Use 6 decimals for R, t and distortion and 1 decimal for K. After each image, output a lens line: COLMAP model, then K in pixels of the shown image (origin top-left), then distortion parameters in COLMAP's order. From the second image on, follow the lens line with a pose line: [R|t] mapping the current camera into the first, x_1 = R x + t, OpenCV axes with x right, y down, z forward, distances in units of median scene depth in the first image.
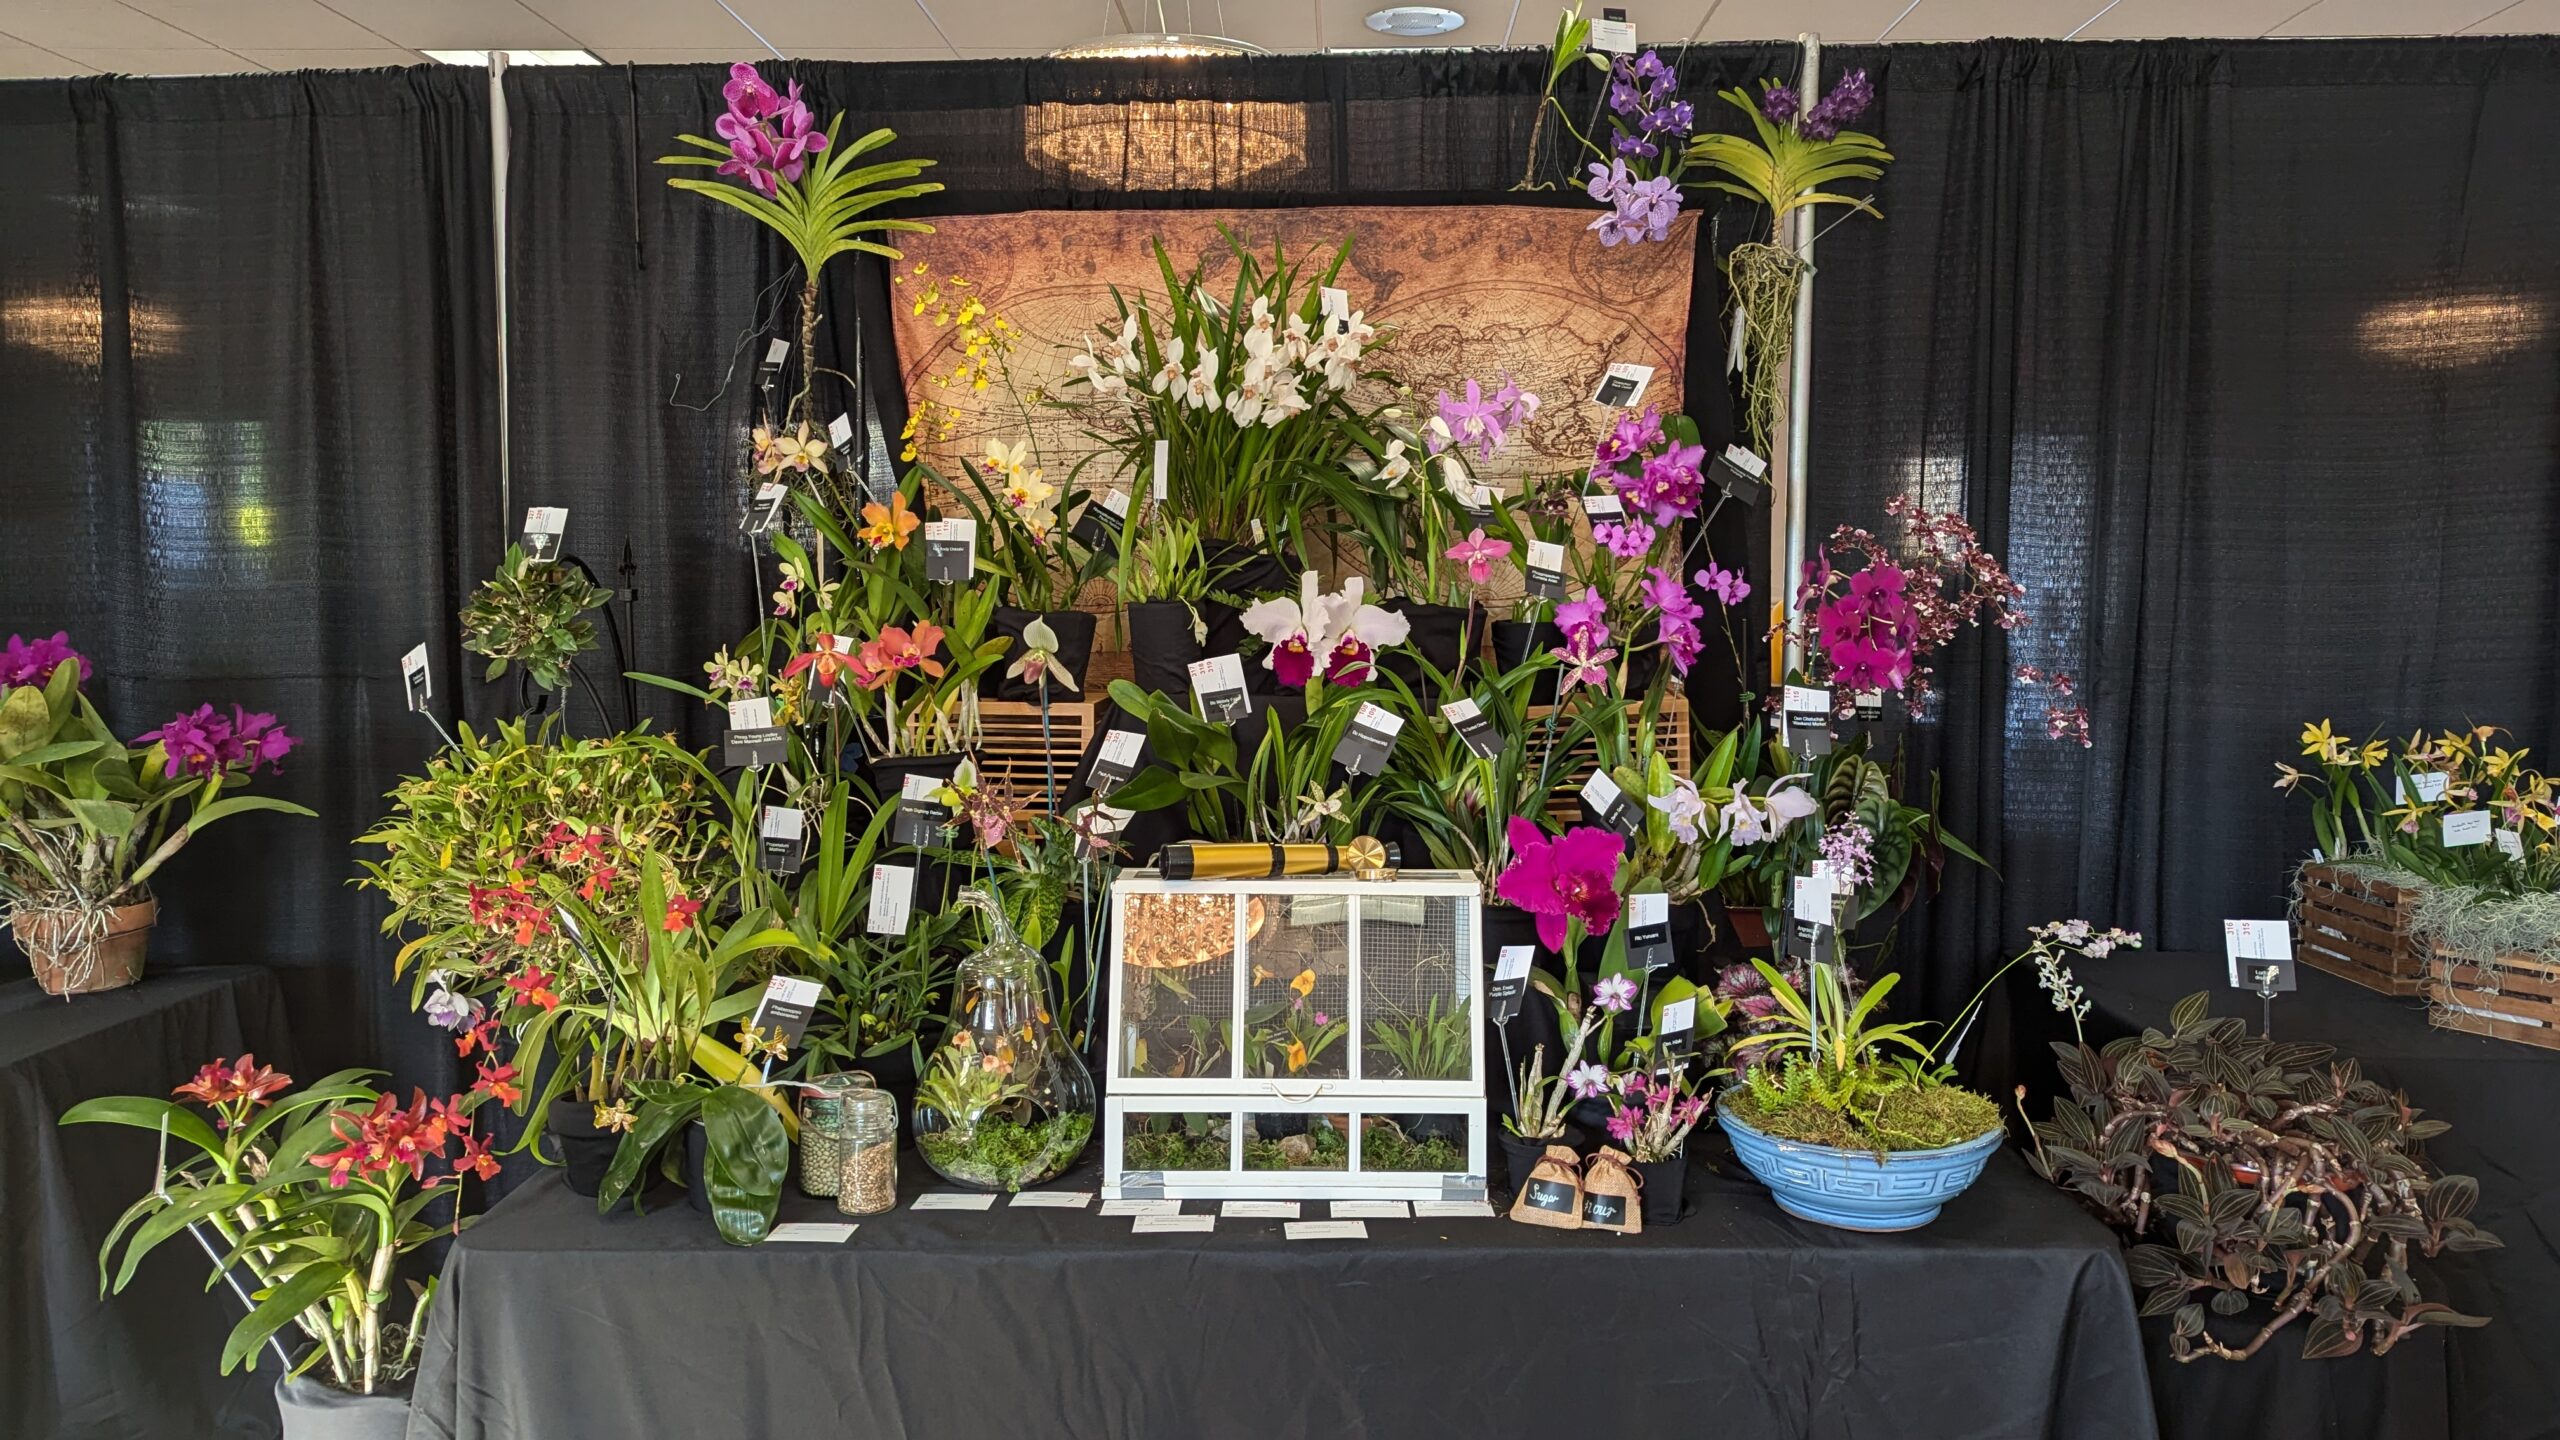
lens RADIAL K [[1804.7, 0, 1293.8], [0, 1804.7, 672.7], [0, 0, 1]] dist [0.055241, -0.053803]
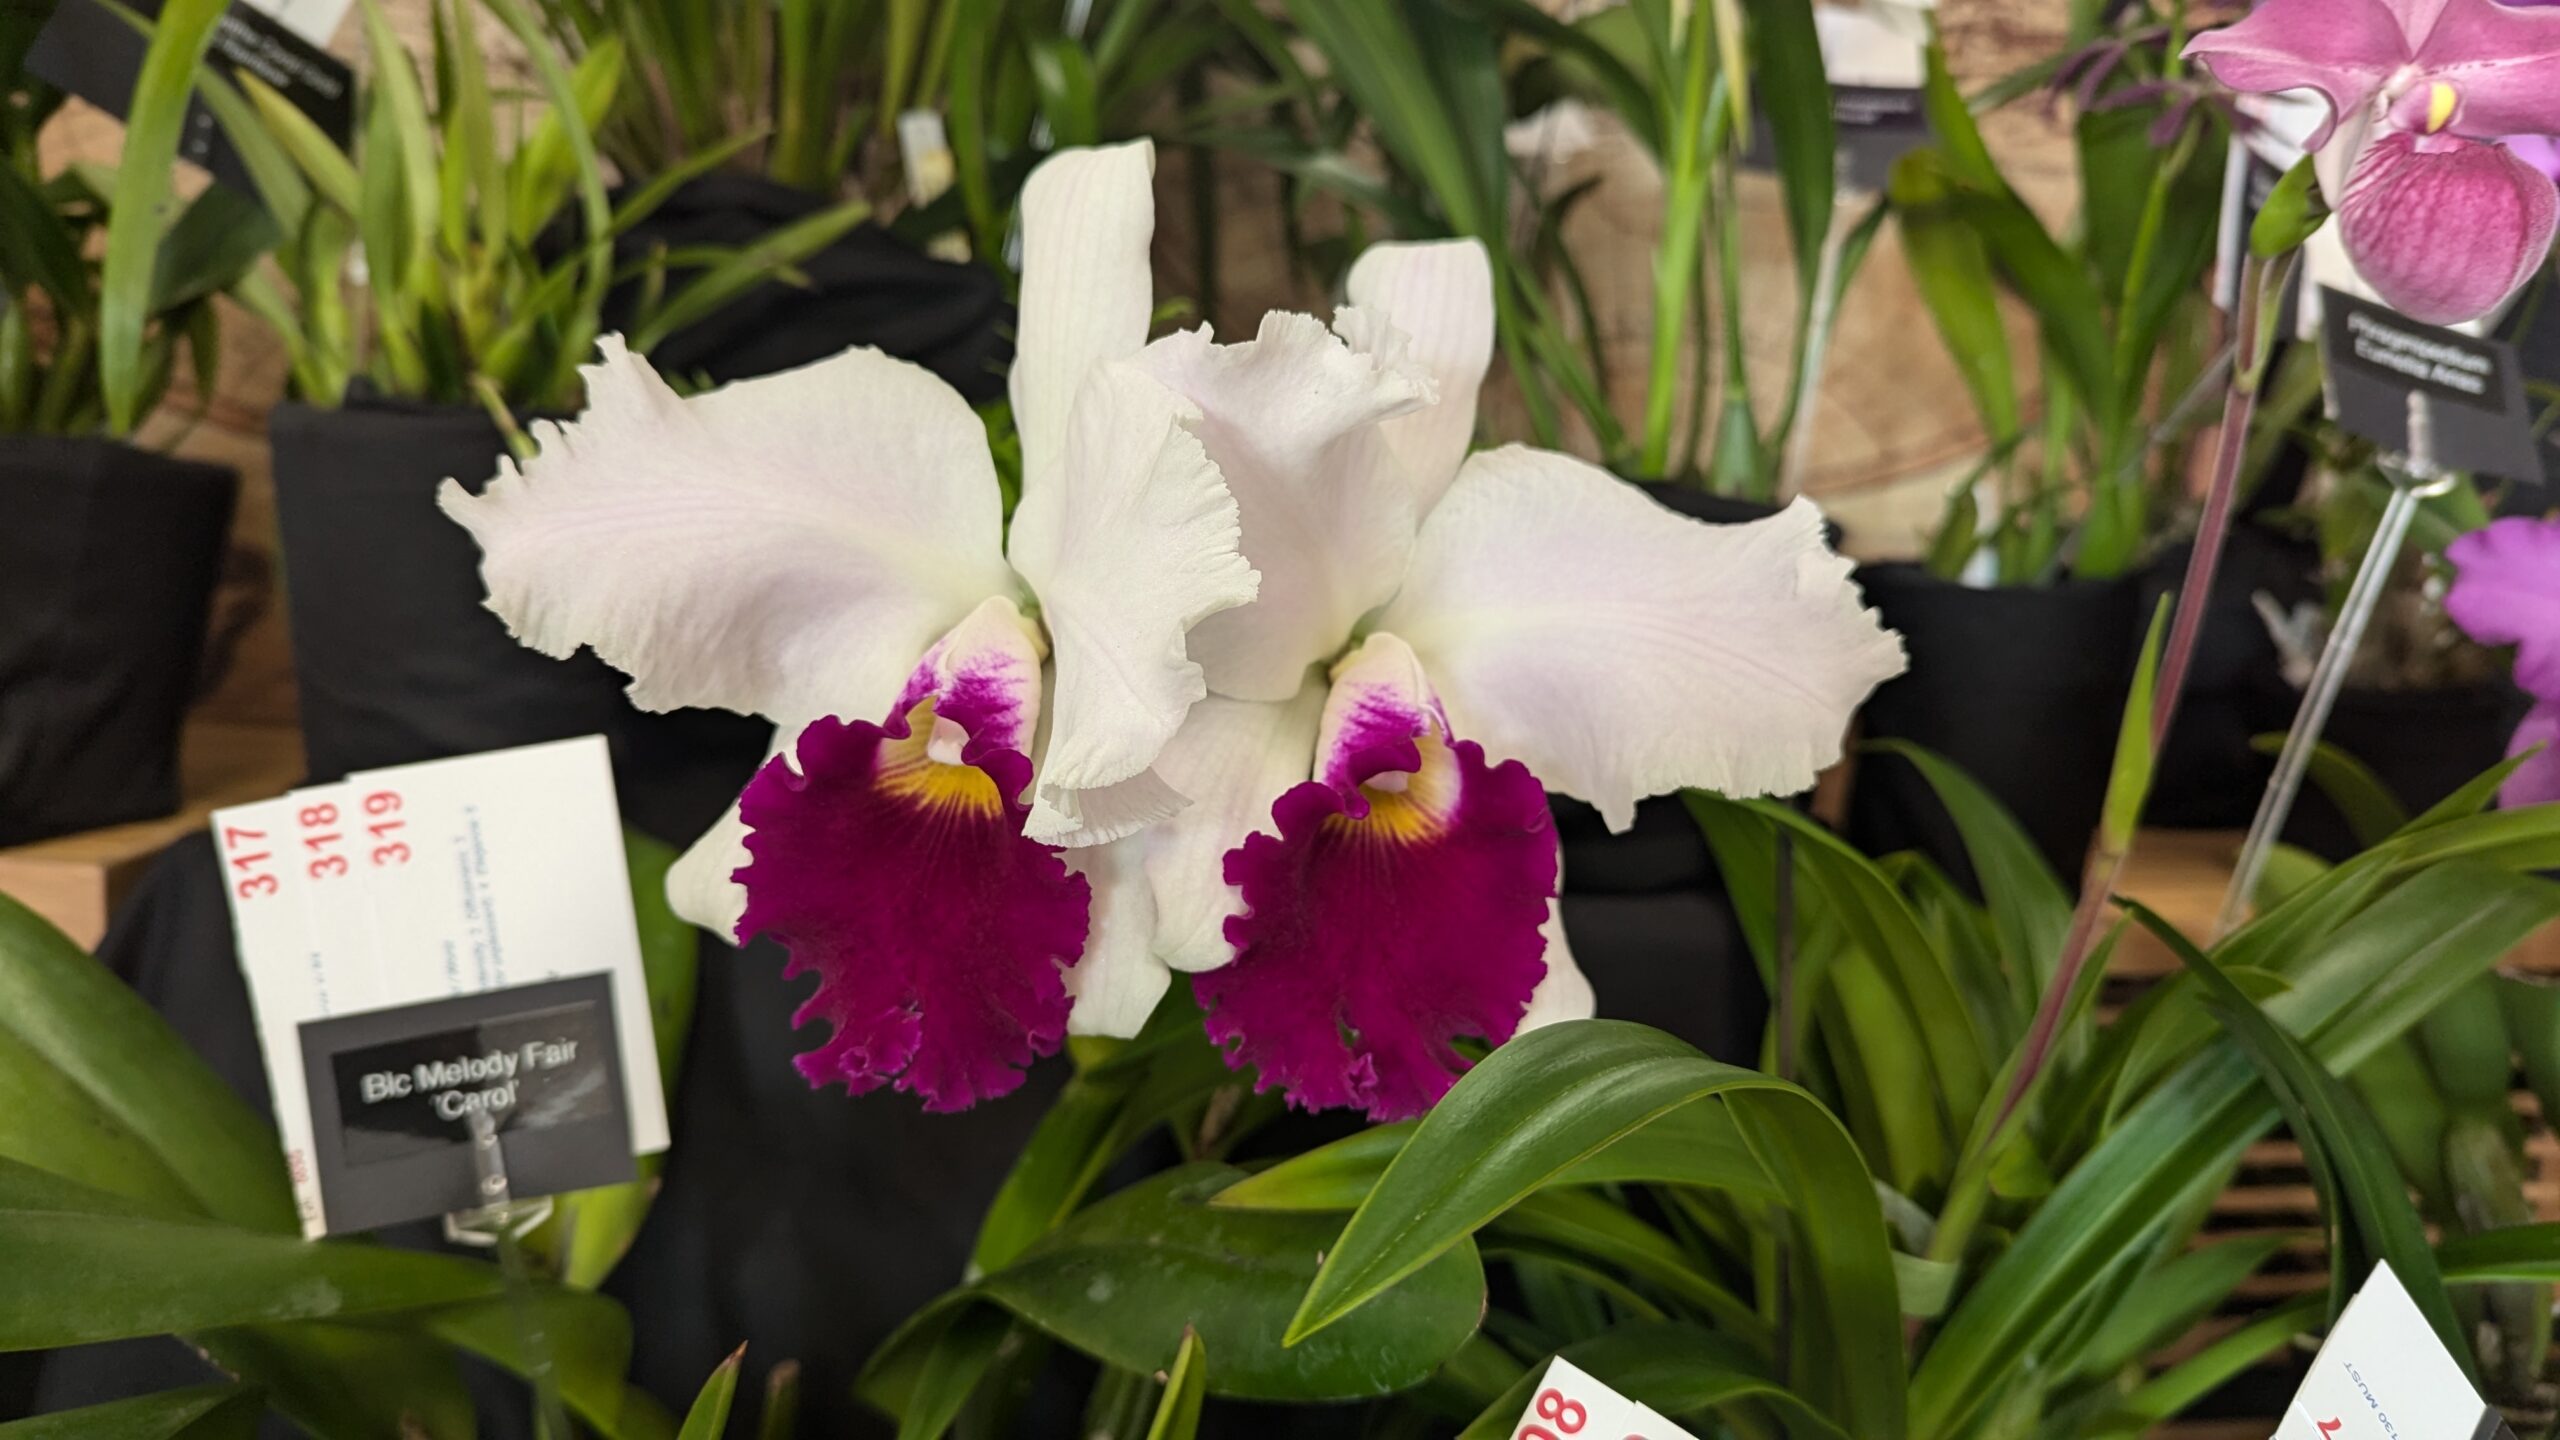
lens RADIAL K [[1822.5, 0, 1280.0], [0, 1822.5, 720.0], [0, 0, 1]] dist [0.033218, -0.004504]
pose [[0.996103, 0.032031, 0.082175, 0.012137], [-0.039187, 0.995438, 0.086995, -0.026552], [-0.079013, -0.089876, 0.992814, 0.809684]]
